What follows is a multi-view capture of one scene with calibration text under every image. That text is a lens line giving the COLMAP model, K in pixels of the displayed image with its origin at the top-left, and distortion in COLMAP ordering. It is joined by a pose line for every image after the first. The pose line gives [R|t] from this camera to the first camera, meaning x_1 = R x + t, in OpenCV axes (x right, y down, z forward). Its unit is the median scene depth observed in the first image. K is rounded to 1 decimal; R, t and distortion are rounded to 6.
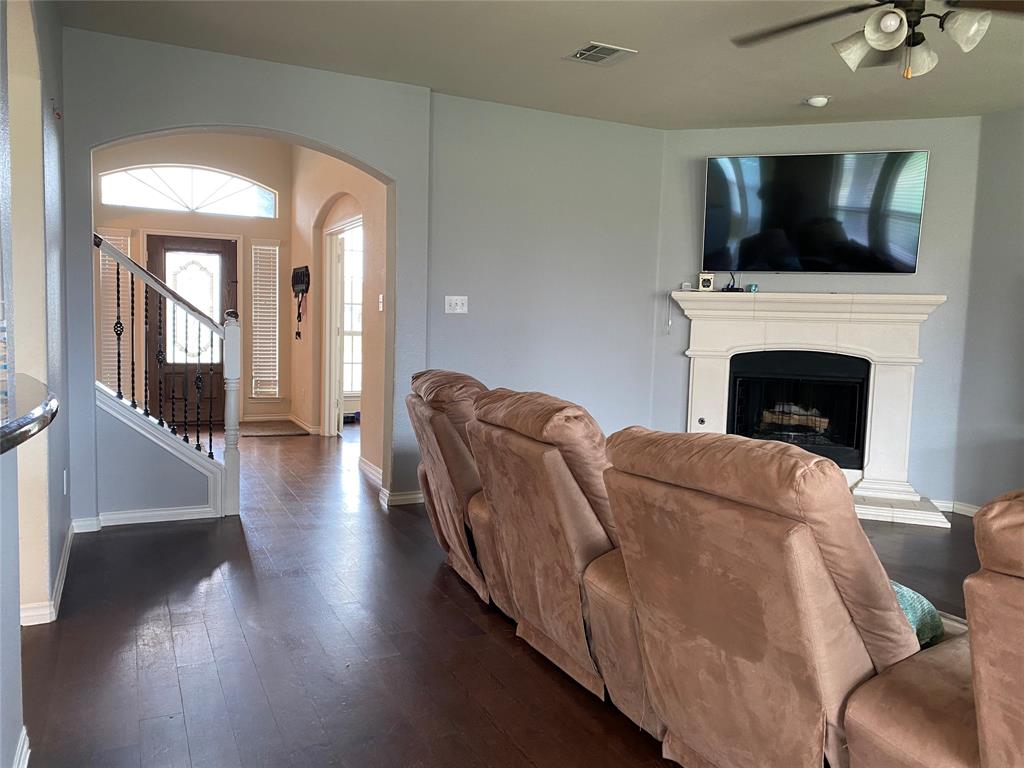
lens RADIAL K [[781.5, 0, 516.7], [0, 781.5, 385.3], [0, 0, 1]] dist [0.040252, -0.002457]
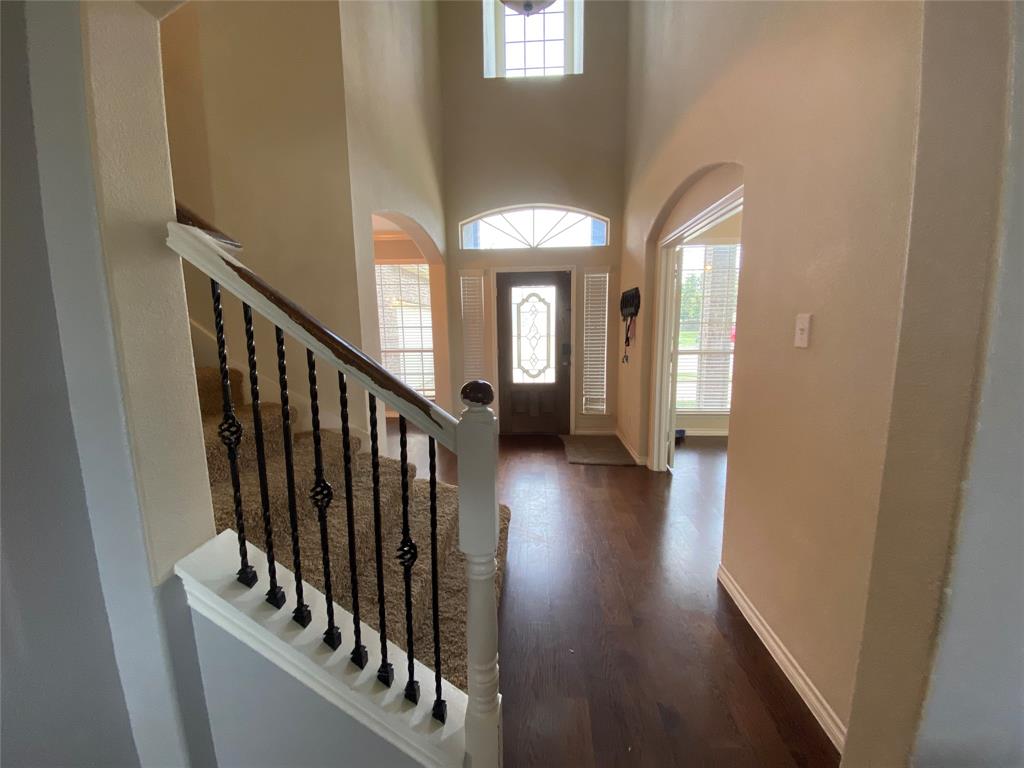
lens RADIAL K [[424.9, 0, 503.8], [0, 424.9, 387.3], [0, 0, 1]] dist [0.014472, -0.010157]
pose [[0.858711, 0.031807, -0.511473, -0.134433], [-0.004917, 0.998537, 0.053842, -0.056843], [0.512437, -0.043720, 0.857611, 0.456178]]
